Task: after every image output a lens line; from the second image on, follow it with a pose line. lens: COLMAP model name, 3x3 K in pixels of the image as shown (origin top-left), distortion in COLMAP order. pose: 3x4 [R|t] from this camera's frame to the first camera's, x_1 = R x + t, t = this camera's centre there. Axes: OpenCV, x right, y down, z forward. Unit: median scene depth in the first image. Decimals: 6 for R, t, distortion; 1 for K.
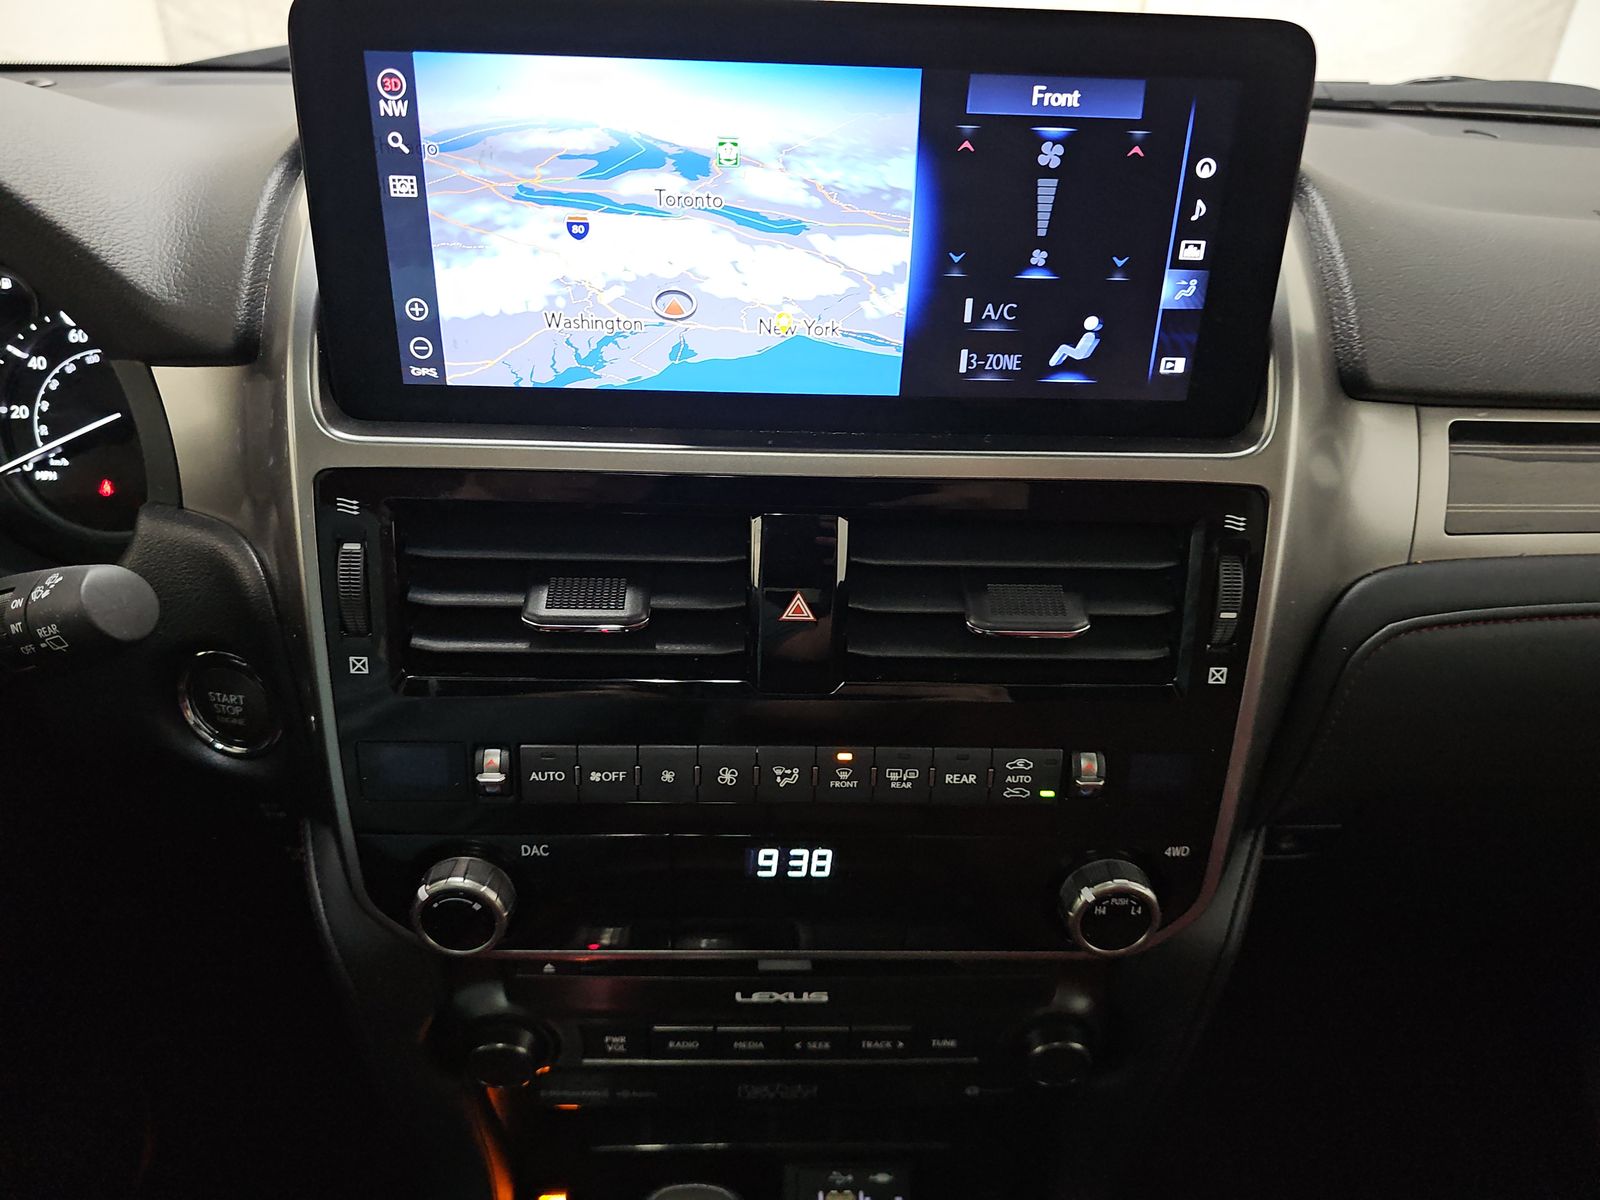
lens RADIAL K [[1039.5, 0, 794.4], [0, 1039.5, 585.5], [0, 0, 1]] dist [0.031429, -0.036025]
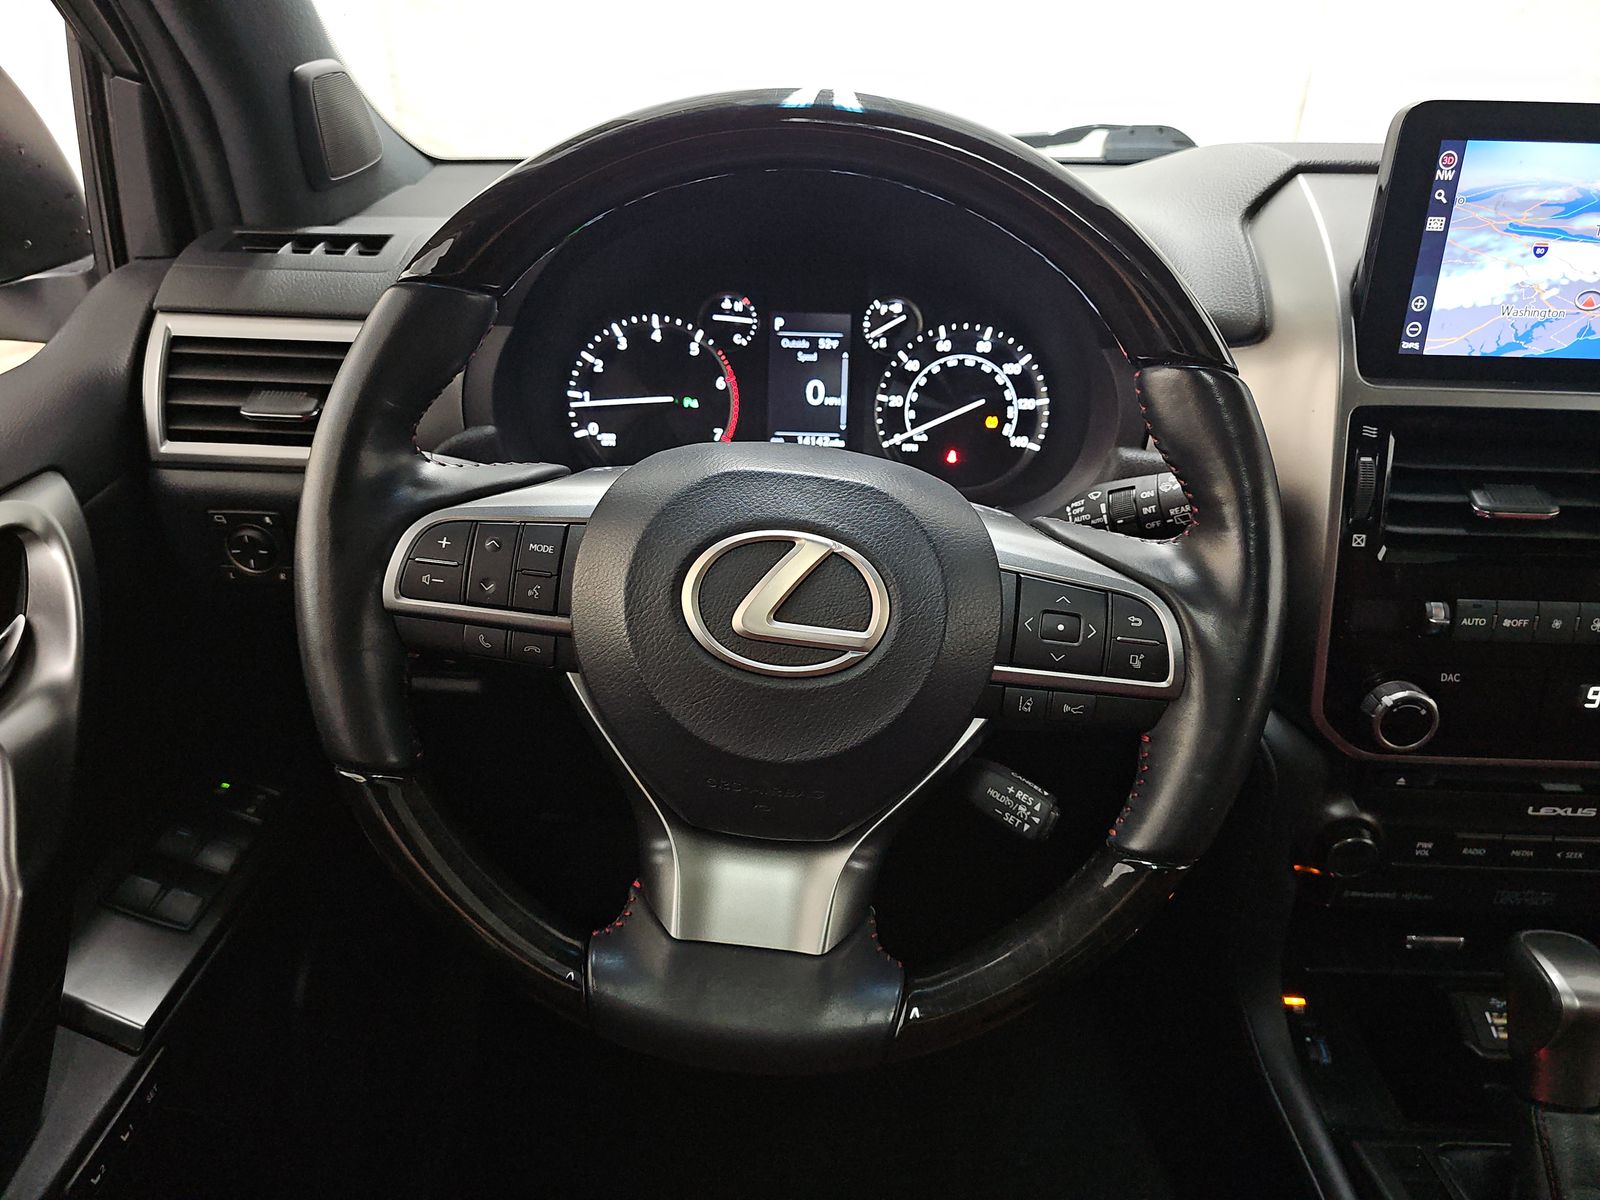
lens RADIAL K [[1059.0, 0, 800.0], [0, 1059.0, 600.0], [0, 0, 1]] dist [0.046904, -0.042889]
pose [[0.999343, 0.010150, -0.034779, -1.177543], [-0.012547, 0.997509, -0.069411, 0.280839], [0.033988, 0.069801, 0.996982, -0.548802]]
